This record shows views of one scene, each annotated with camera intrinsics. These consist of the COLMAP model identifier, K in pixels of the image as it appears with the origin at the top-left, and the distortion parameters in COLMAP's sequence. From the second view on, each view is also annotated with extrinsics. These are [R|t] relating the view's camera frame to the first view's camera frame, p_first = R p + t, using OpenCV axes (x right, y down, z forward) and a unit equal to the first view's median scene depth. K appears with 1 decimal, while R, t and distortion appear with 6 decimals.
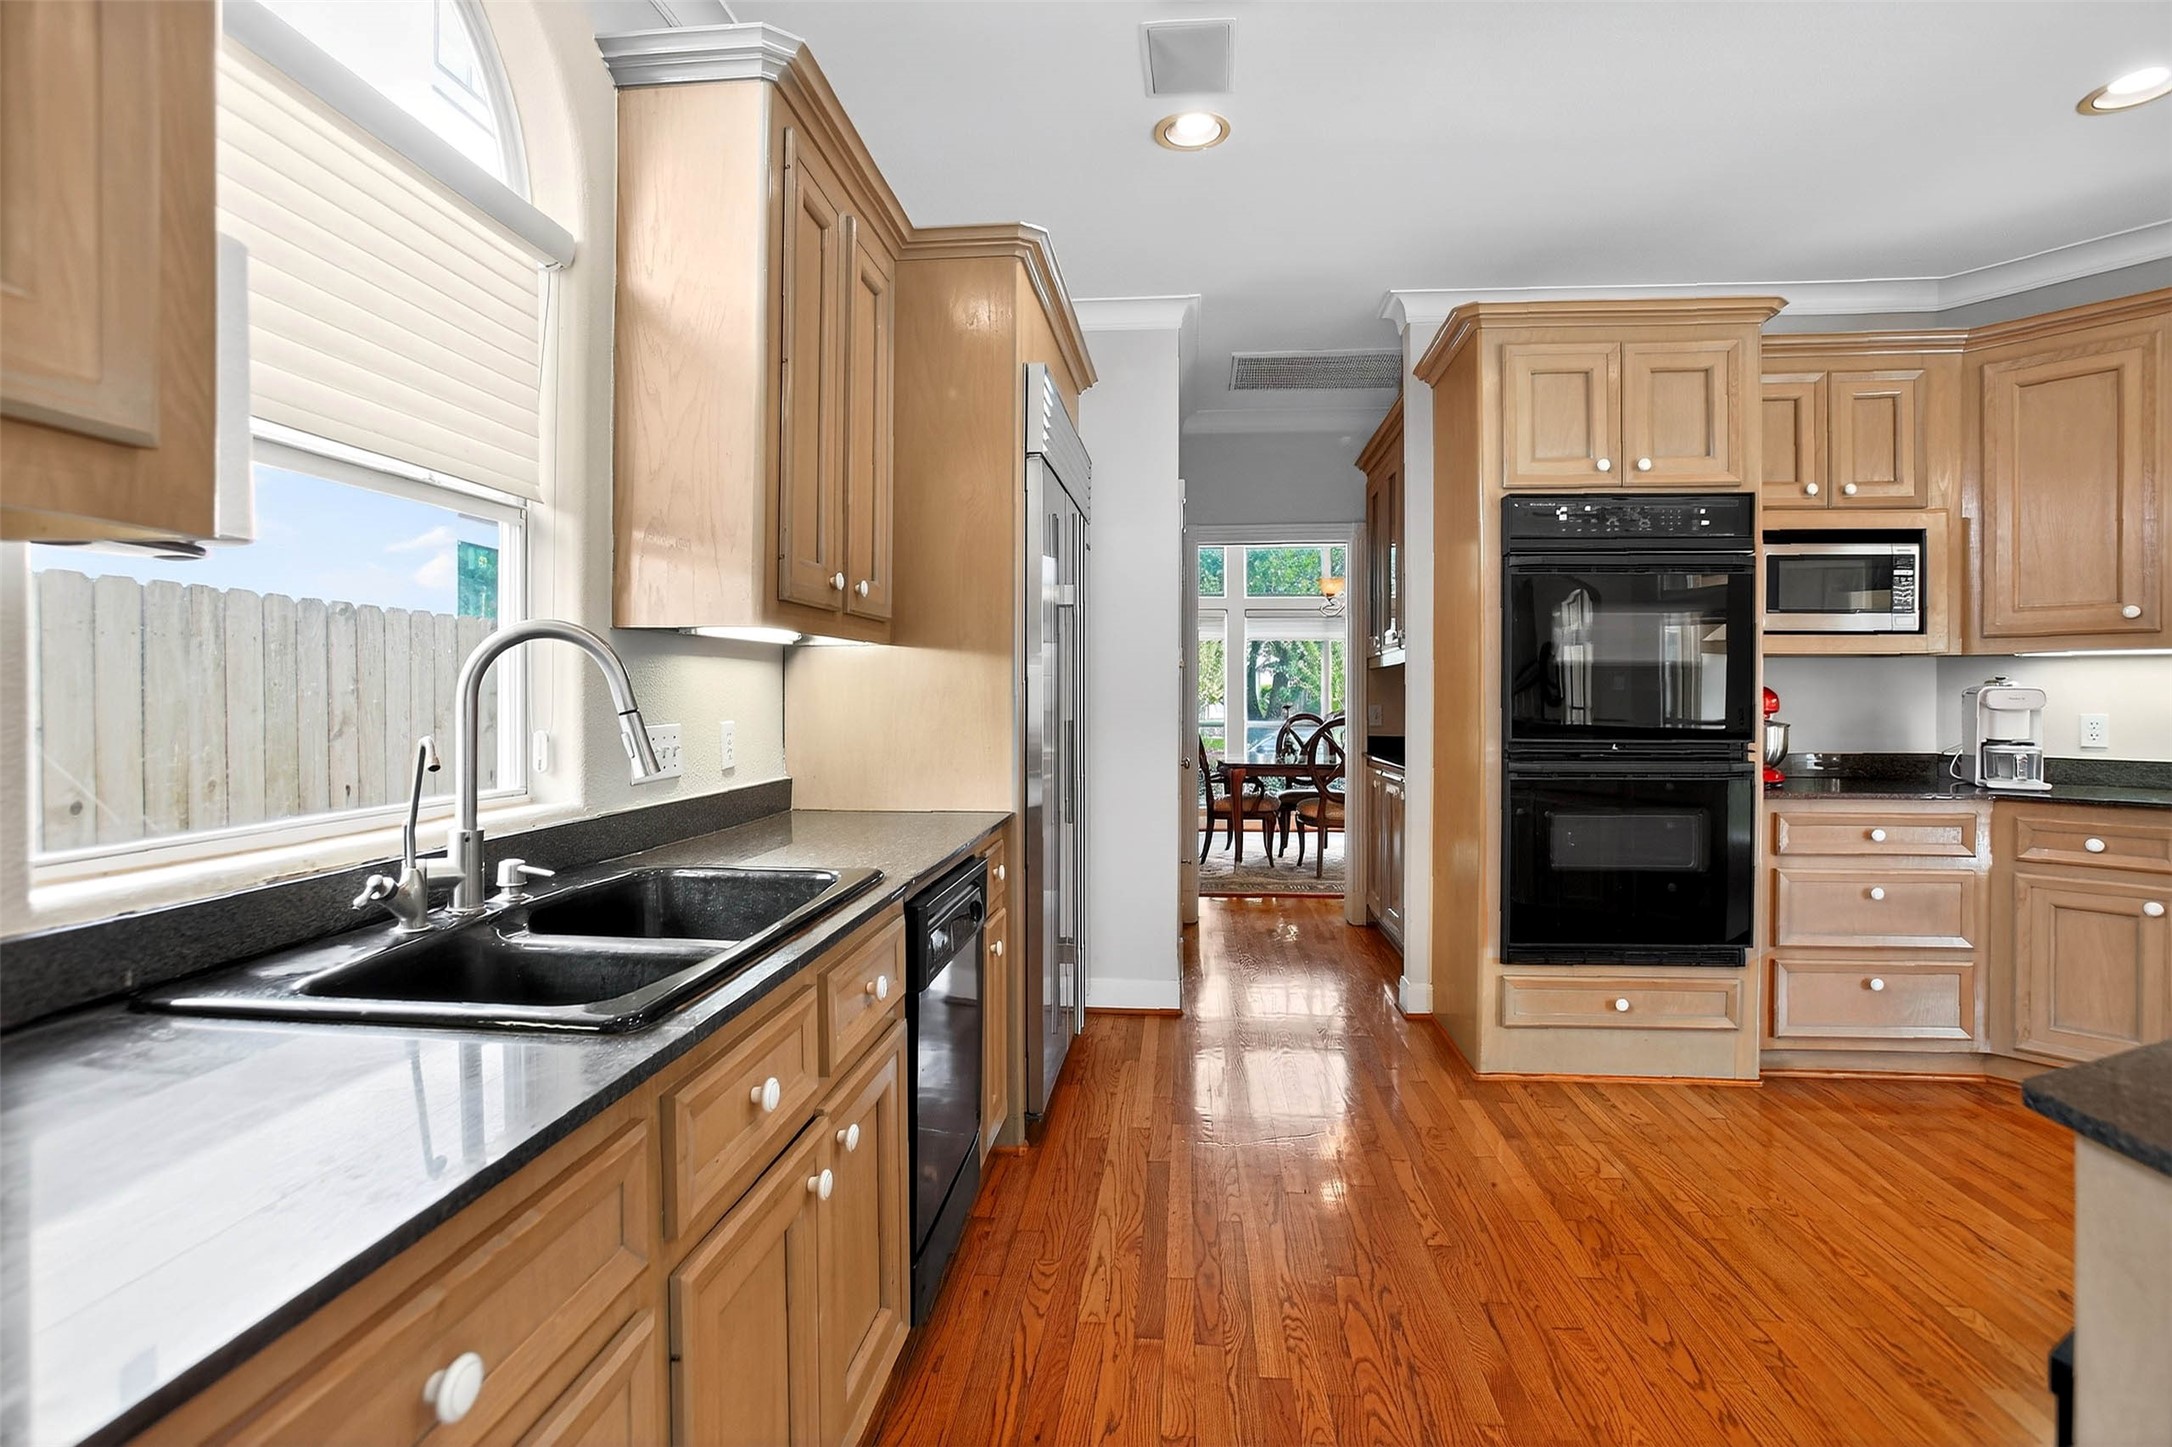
lens RADIAL K [[1065.5, 0, 1086.7], [0, 1065.5, 738.0], [0, 0, 1]] dist [-0.068227, 0.030498]
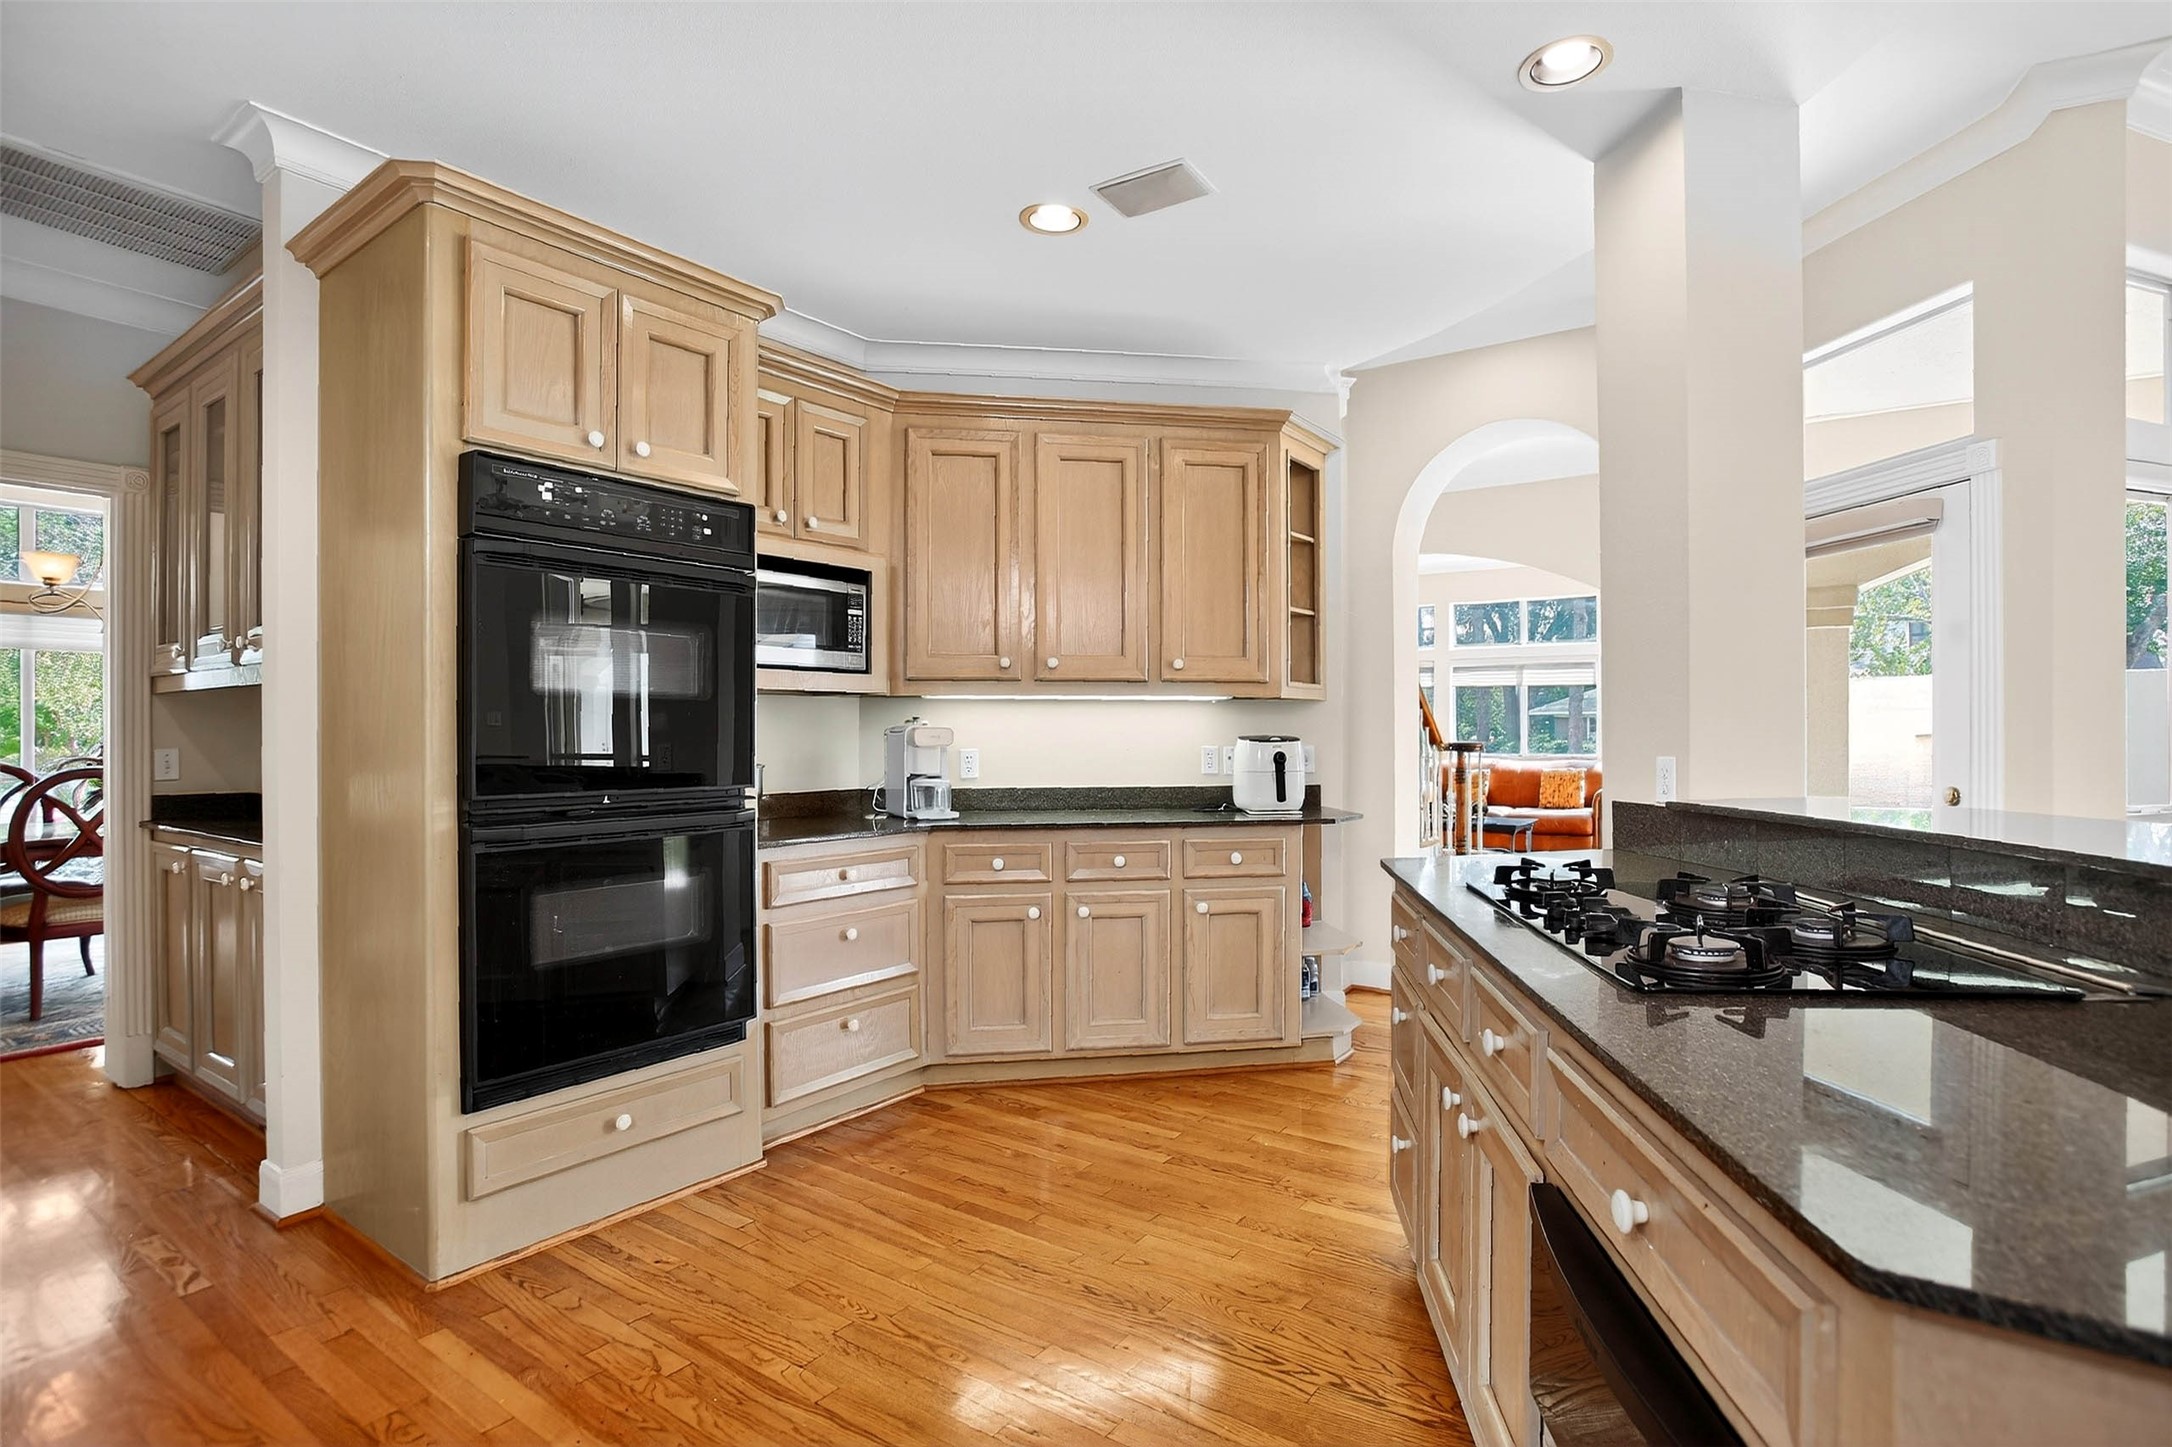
lens RADIAL K [[1065.5, 0, 1086.7], [0, 1065.5, 738.0], [0, 0, 1]] dist [-0.068227, 0.030498]
pose [[0.494663, -0.003286, 0.869079, -0.002944], [0.032345, 0.999370, -0.014632, -0.014291], [-0.868483, 0.035348, 0.494457, 0.291970]]
